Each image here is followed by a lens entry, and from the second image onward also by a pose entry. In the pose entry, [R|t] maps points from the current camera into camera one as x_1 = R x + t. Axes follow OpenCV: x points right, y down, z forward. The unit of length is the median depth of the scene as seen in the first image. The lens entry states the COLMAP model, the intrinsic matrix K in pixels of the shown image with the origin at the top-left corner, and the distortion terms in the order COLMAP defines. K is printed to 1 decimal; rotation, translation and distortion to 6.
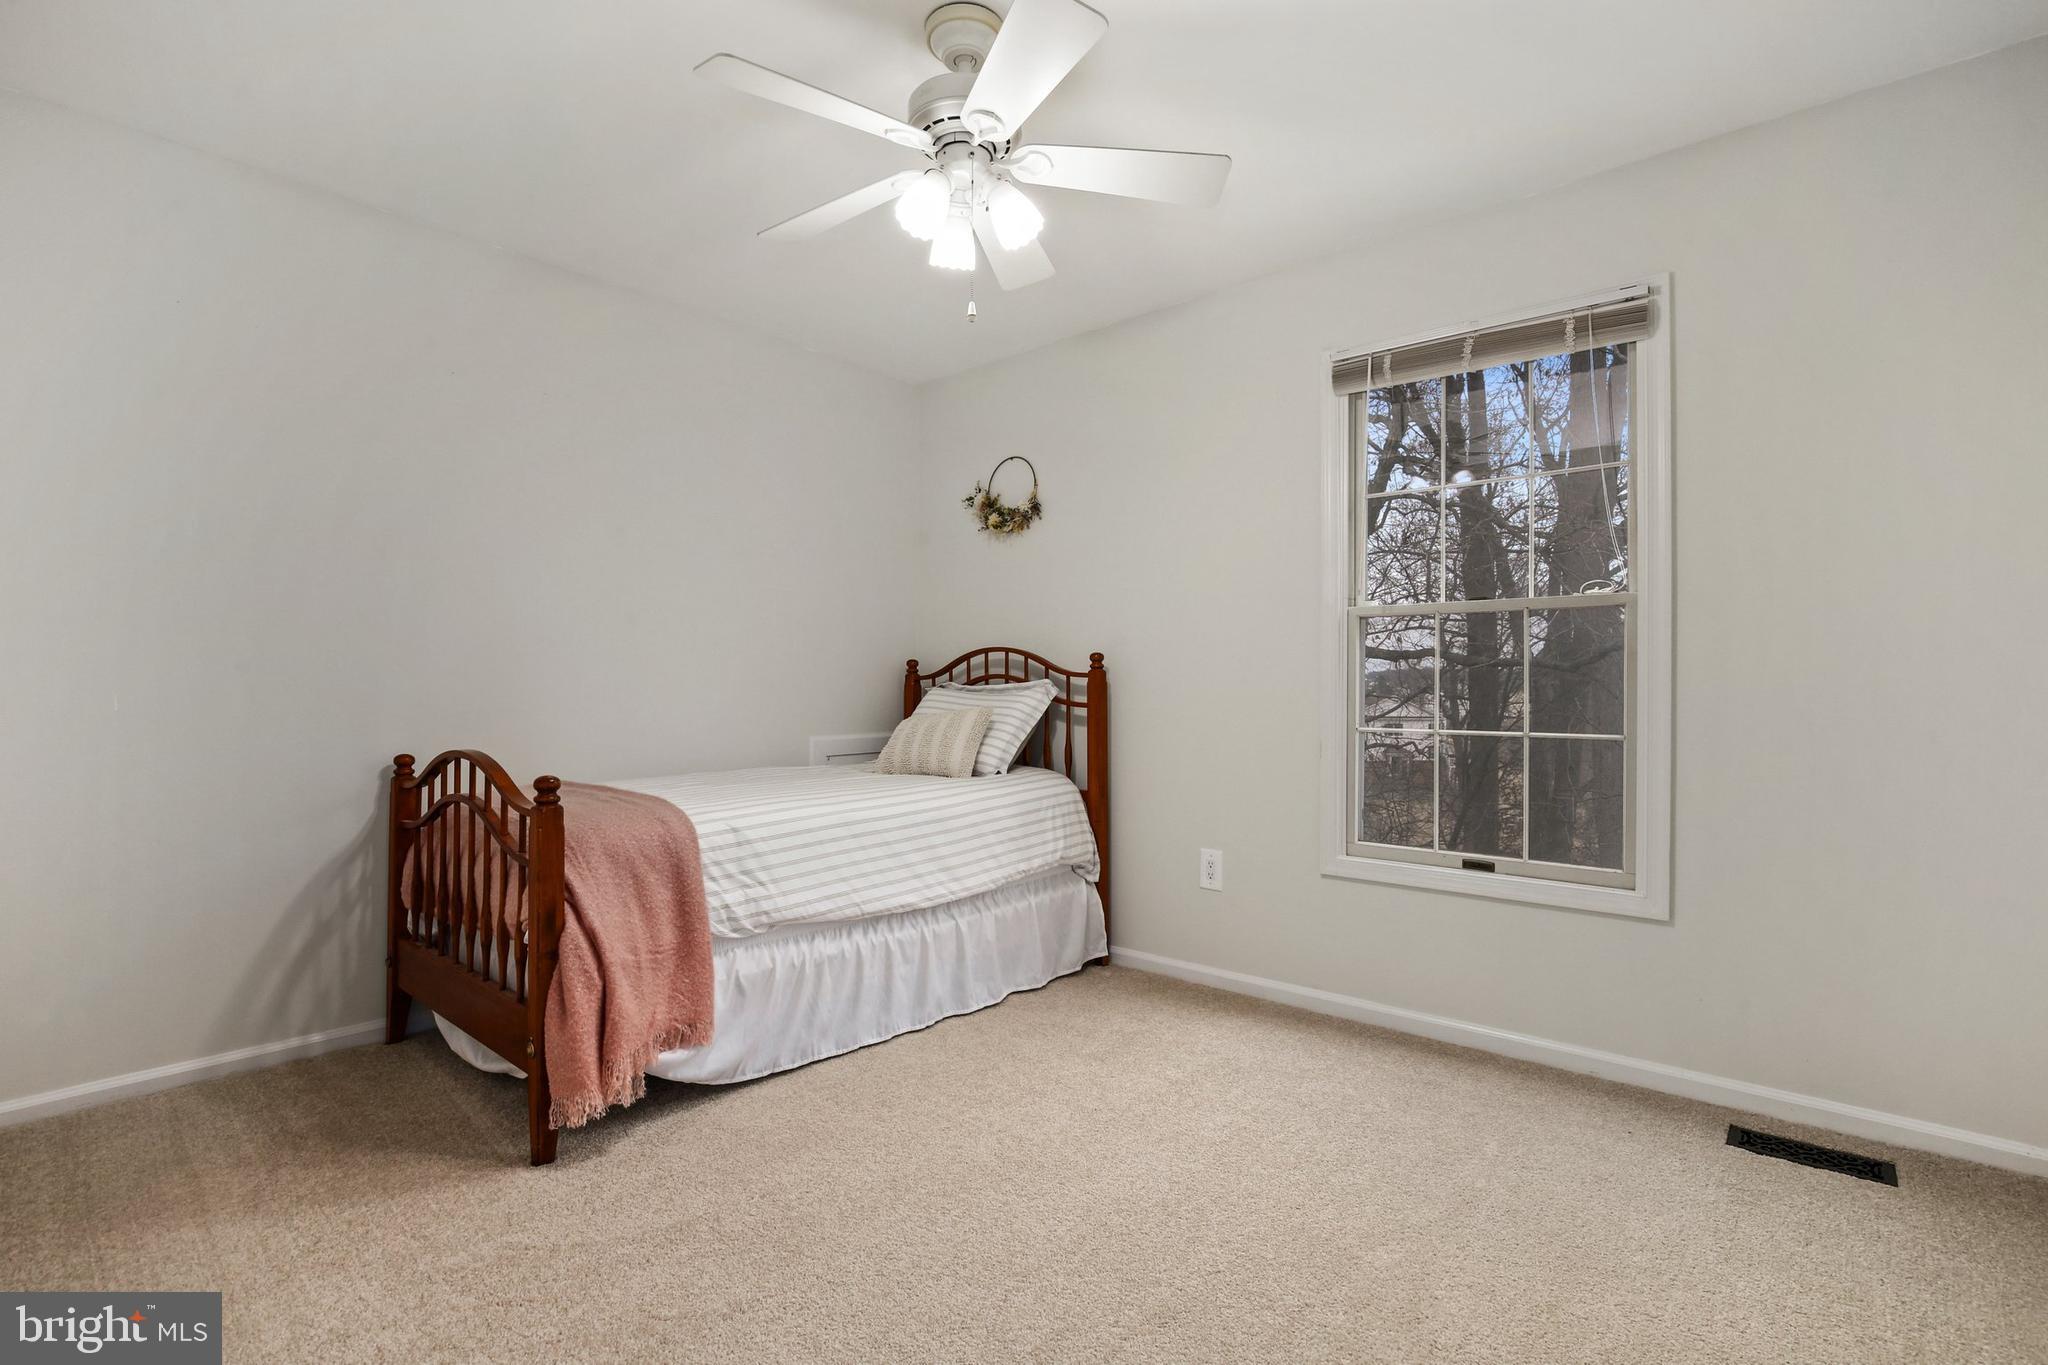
lens RADIAL K [[955.1, 0, 1016.2], [0, 955.1, 686.5], [0, 0, 1]] dist [-0.001401, -0.000942]
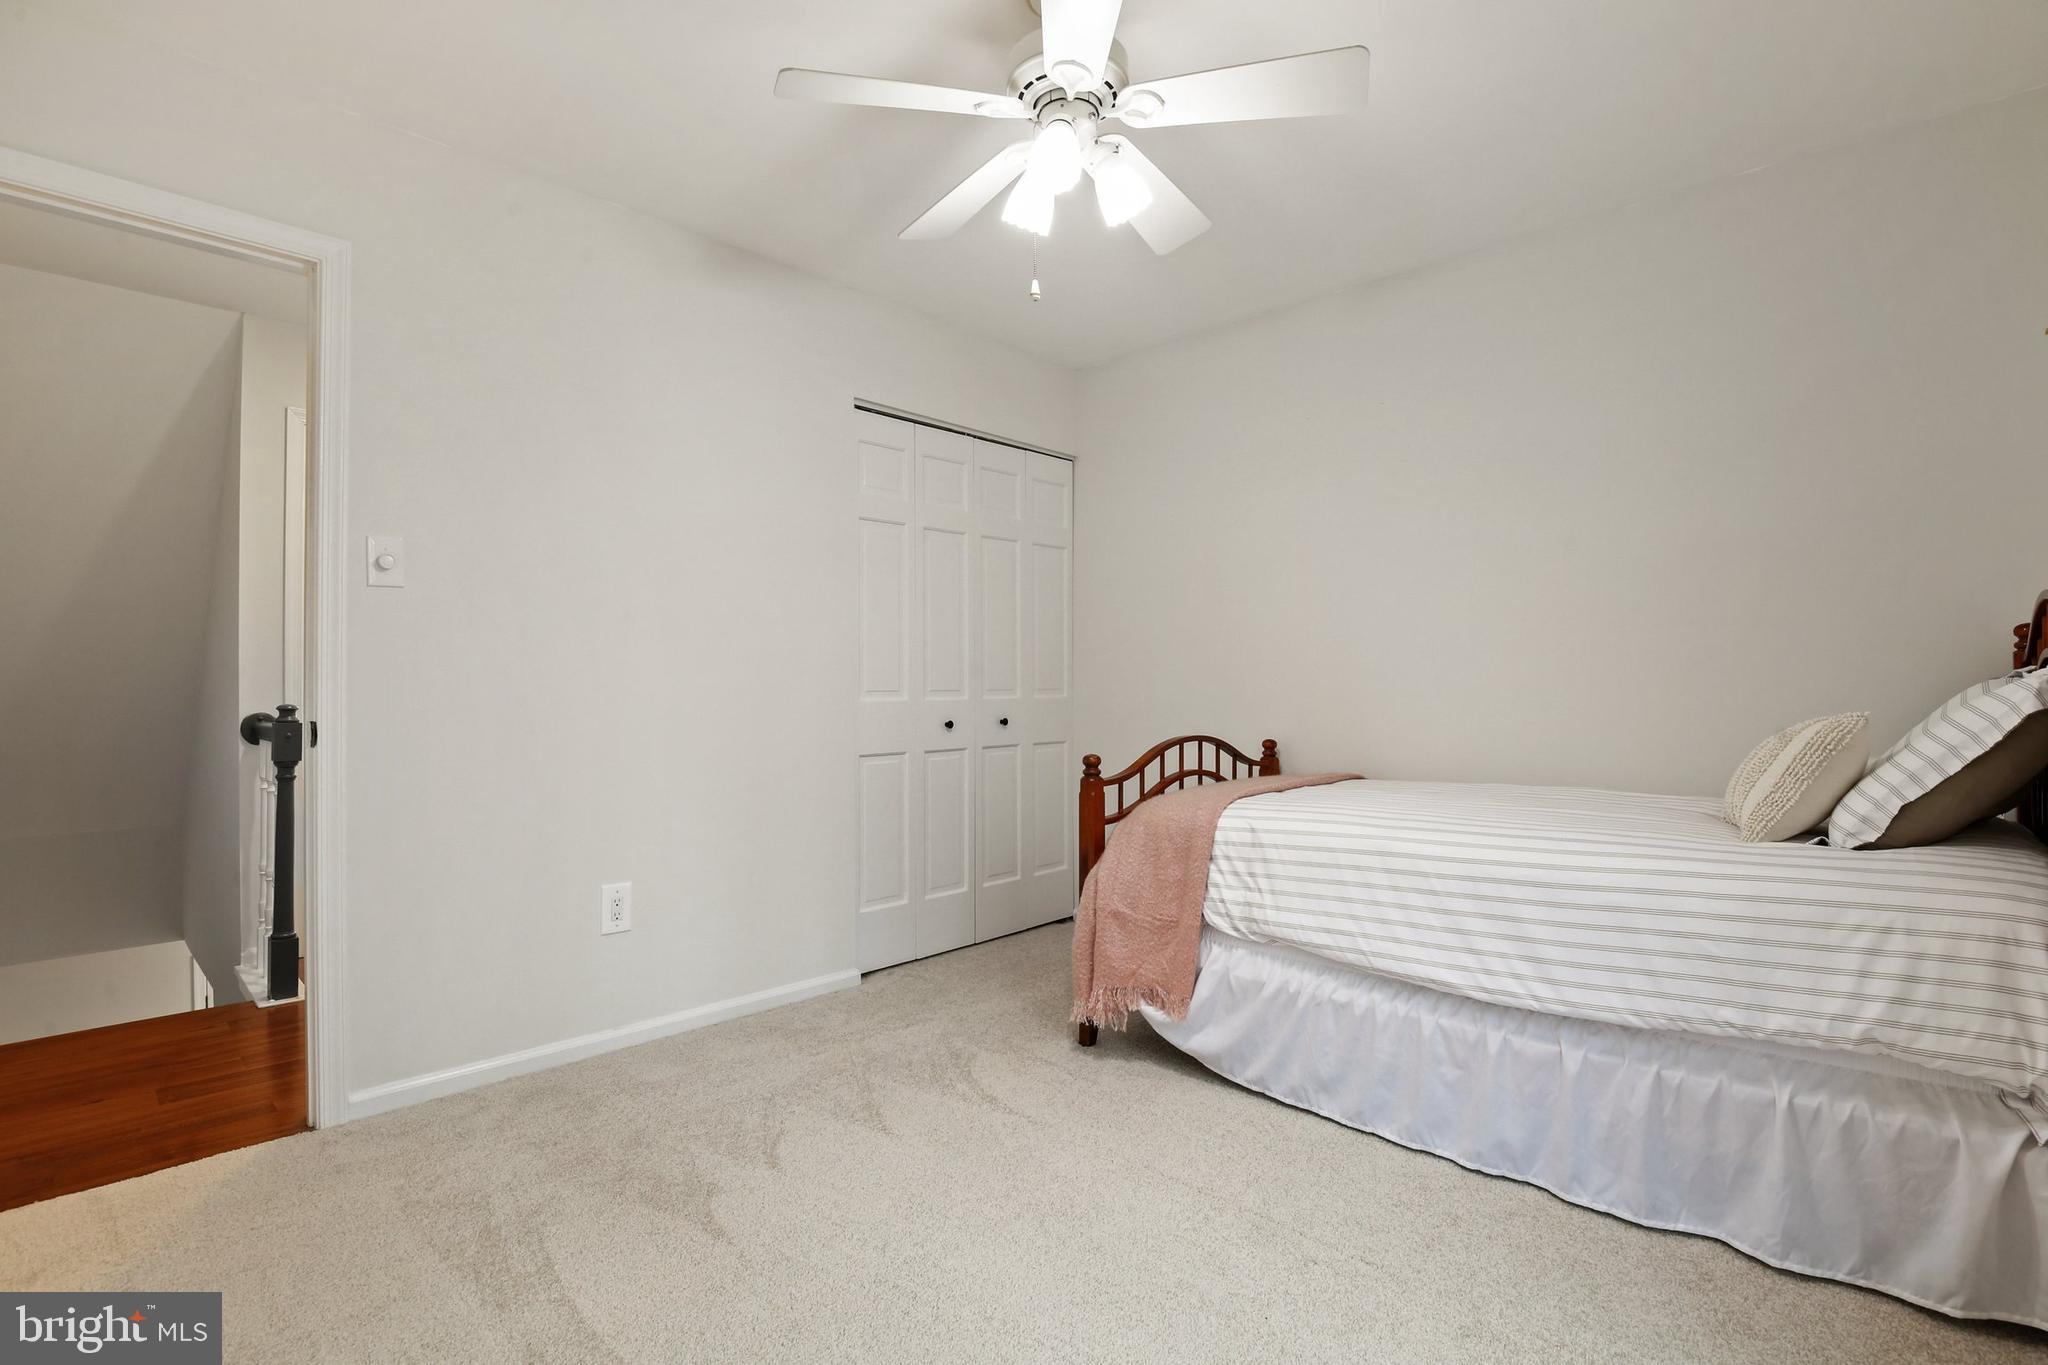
lens RADIAL K [[955.1, 0, 1022.5], [0, 955.1, 678.0], [0, 0, 1]] dist [-0.001401, -0.000942]
pose [[-0.024536, -0.011914, -0.999628, 0.658490], [0.012595, 0.999846, -0.012226, 0.001686], [0.999620, -0.012891, -0.024383, 0.740246]]
